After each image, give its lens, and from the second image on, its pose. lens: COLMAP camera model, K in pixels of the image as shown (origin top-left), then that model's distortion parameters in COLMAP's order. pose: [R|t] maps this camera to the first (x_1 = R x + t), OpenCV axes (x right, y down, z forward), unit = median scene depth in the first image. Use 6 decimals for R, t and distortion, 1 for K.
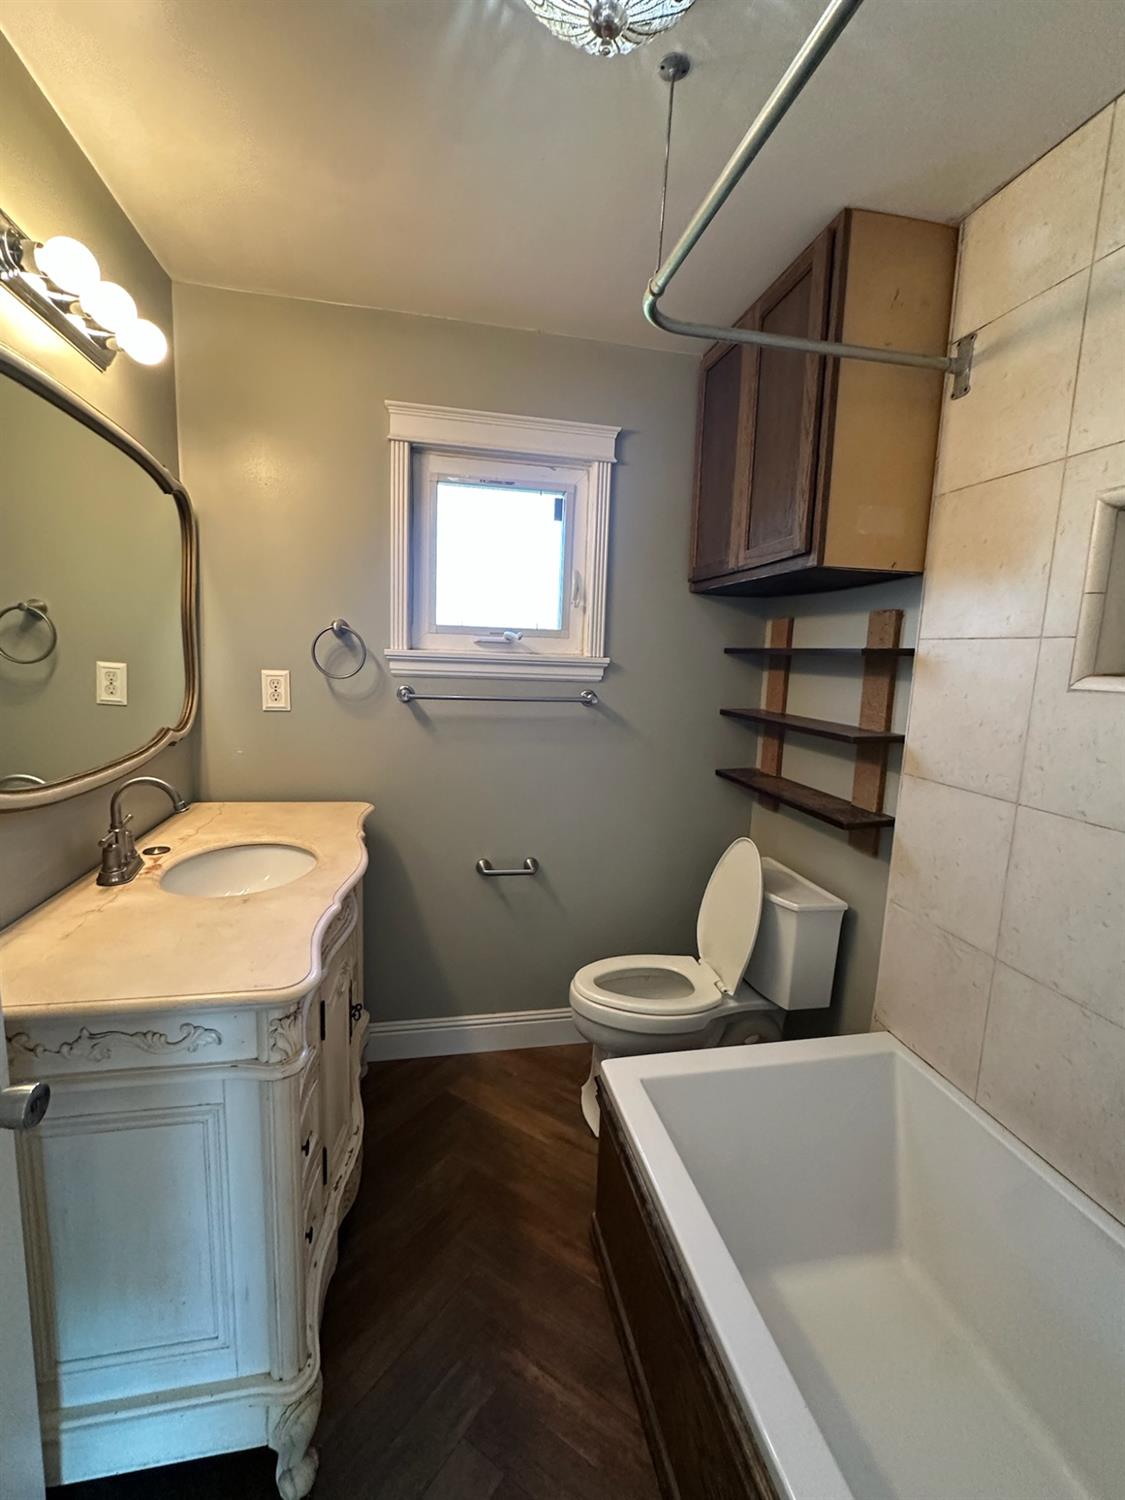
lens RADIAL K [[666.3, 0, 559.7], [0, 666.3, 747.1], [0, 0, 1]] dist [0.001237, 0.000493]
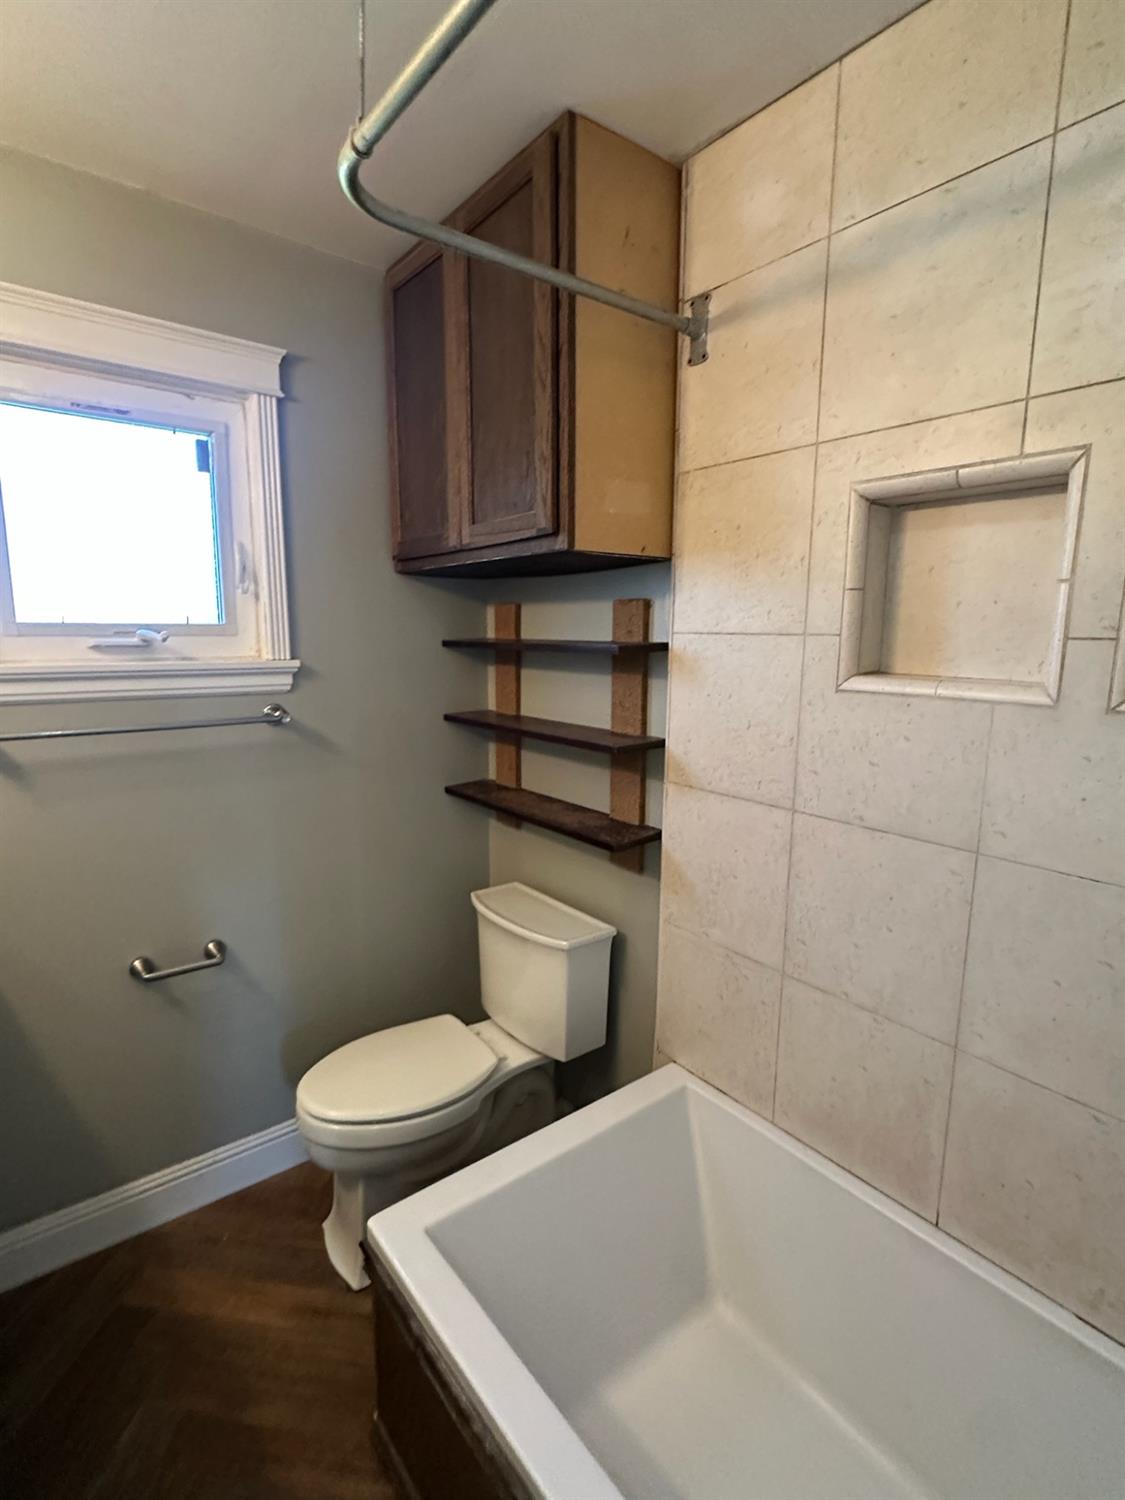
lens RADIAL K [[731.3, 0, 554.2], [0, 731.3, 749.9], [0, 0, 1]] dist [-0.003248, 0.000472]
pose [[0.897538, -0.101021, 0.429209, -0.043832], [0.087570, 0.994850, 0.051033, -0.067899], [-0.432154, -0.008218, 0.901762, 0.174393]]
